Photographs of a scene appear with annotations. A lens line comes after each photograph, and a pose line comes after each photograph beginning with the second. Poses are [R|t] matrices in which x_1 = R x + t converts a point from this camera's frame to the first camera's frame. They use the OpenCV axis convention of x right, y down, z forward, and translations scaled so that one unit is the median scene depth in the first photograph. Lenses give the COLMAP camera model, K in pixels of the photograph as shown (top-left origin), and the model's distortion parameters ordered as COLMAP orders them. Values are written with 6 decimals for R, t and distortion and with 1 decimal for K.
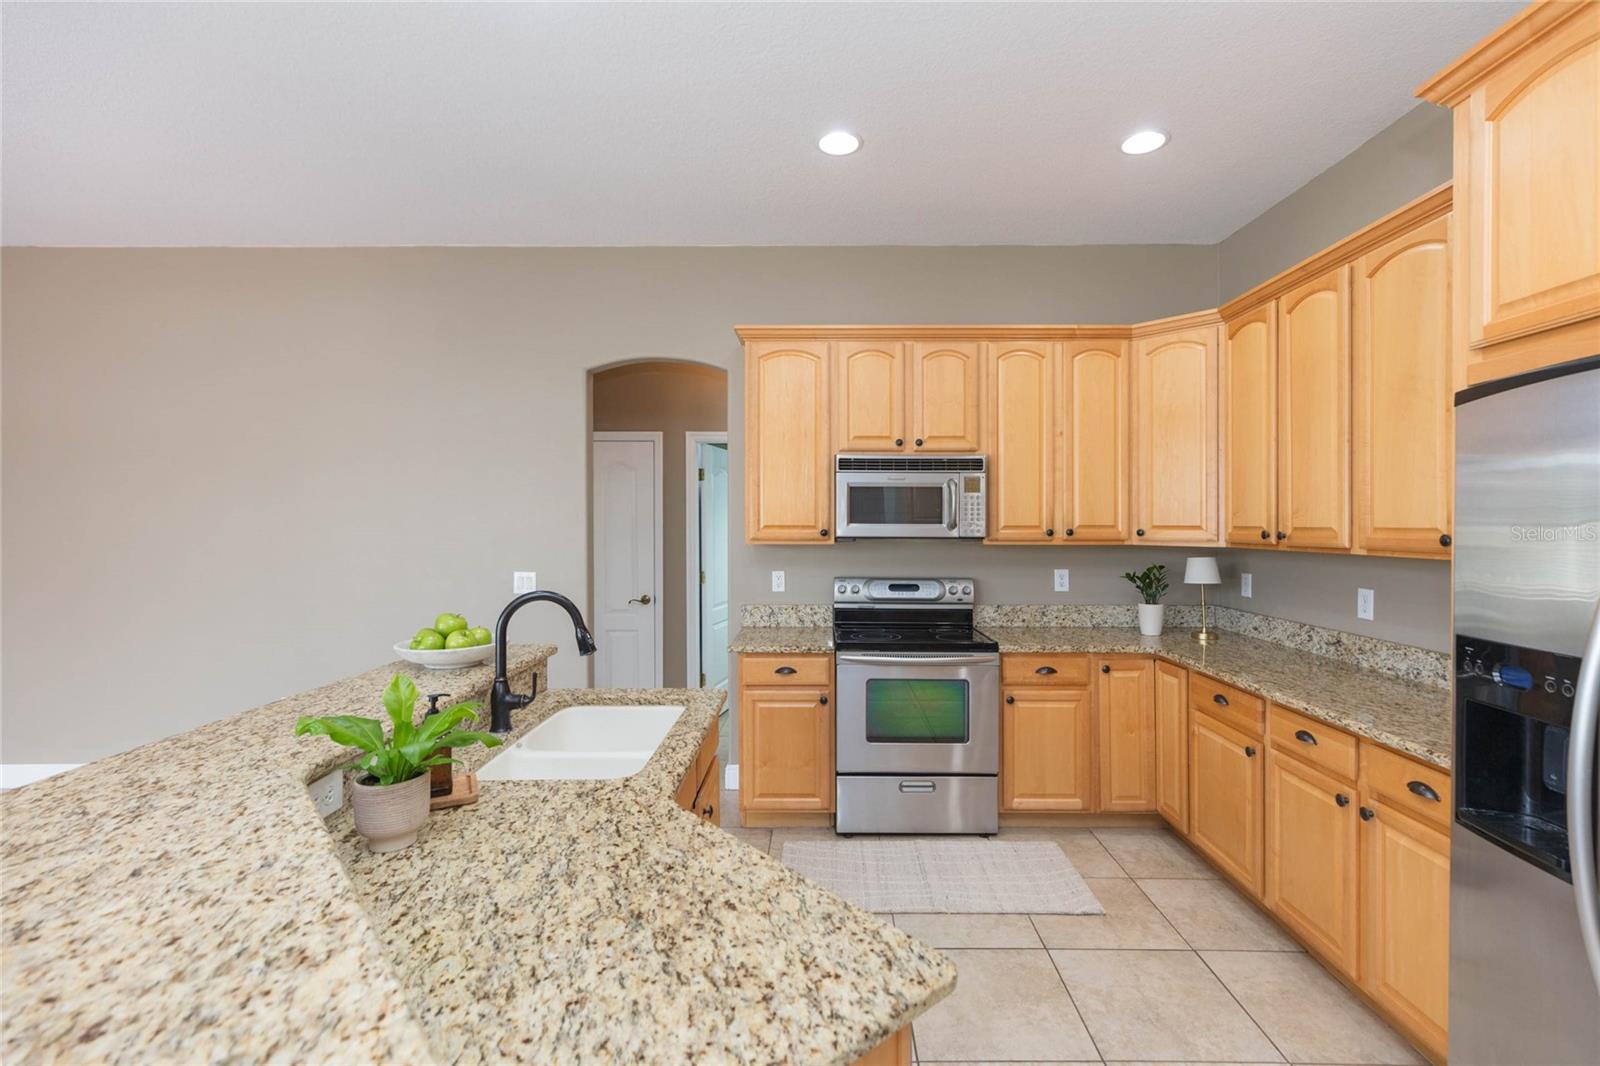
lens RADIAL K [[715.2, 0, 819.0], [0, 715.2, 522.5], [0, 0, 1]] dist [-0.002149, -0.000115]
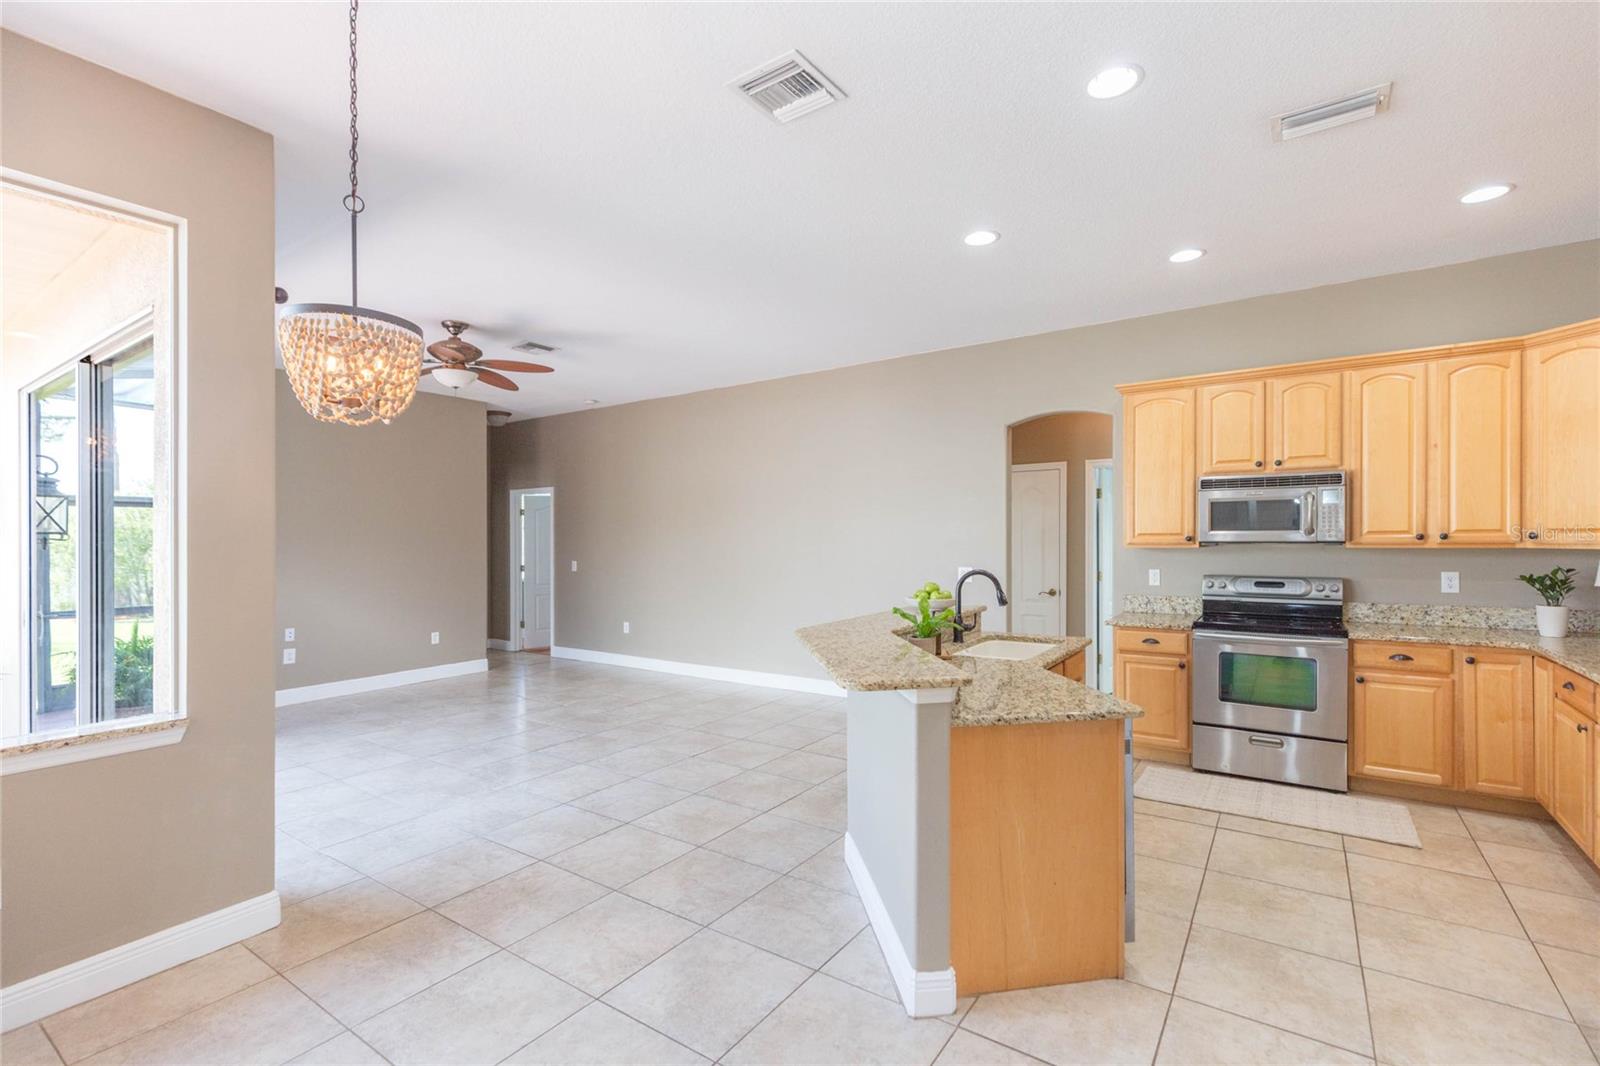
lens RADIAL K [[709.1, 0, 816.6], [0, 709.1, 556.2], [0, 0, 1]] dist [-0.001137, 0.000092]
pose [[0.834364, 0.005547, -0.551186, 0.154601], [0.011646, 0.999549, 0.027688, 0.003147], [0.551090, -0.029521, 0.833923, -0.430714]]
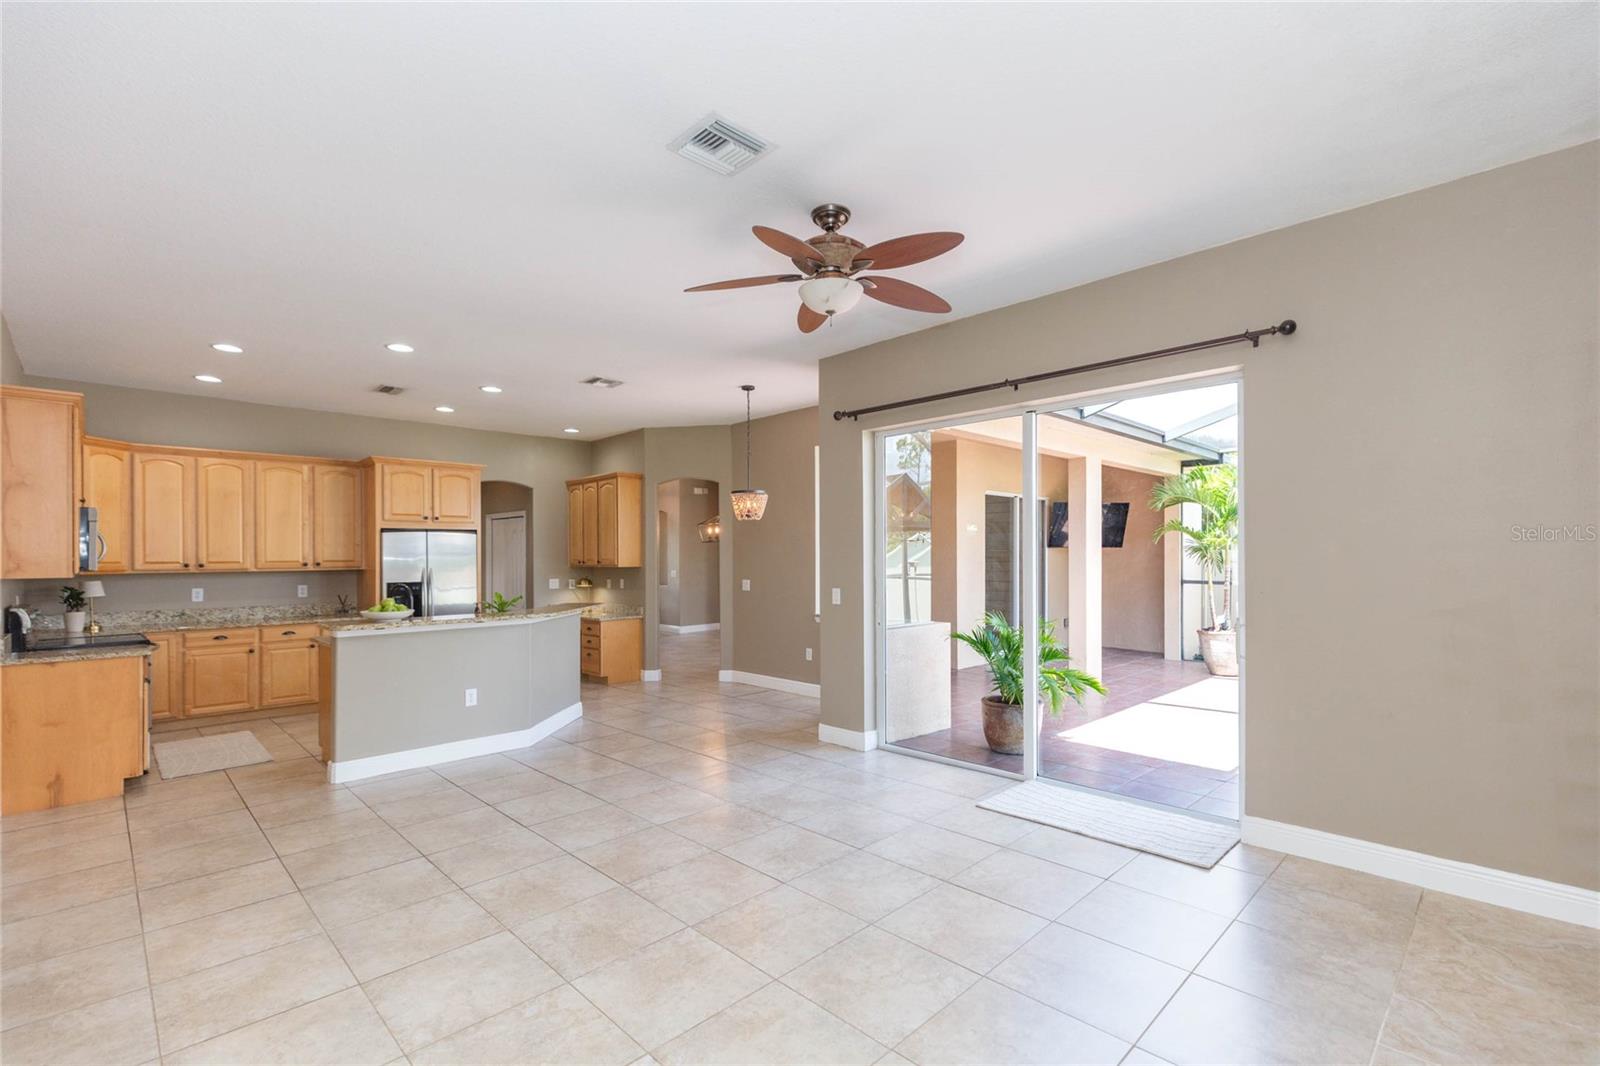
lens RADIAL K [[727.3, 0, 820.3], [0, 727.3, 547.3], [0, 0, 1]] dist [0.002869, 0.000791]
pose [[-0.714637, 0.015436, 0.699326, -1.921773], [0.008338, 0.999873, -0.013549, 0.007447], [-0.699446, -0.003851, -0.714675, 1.056173]]
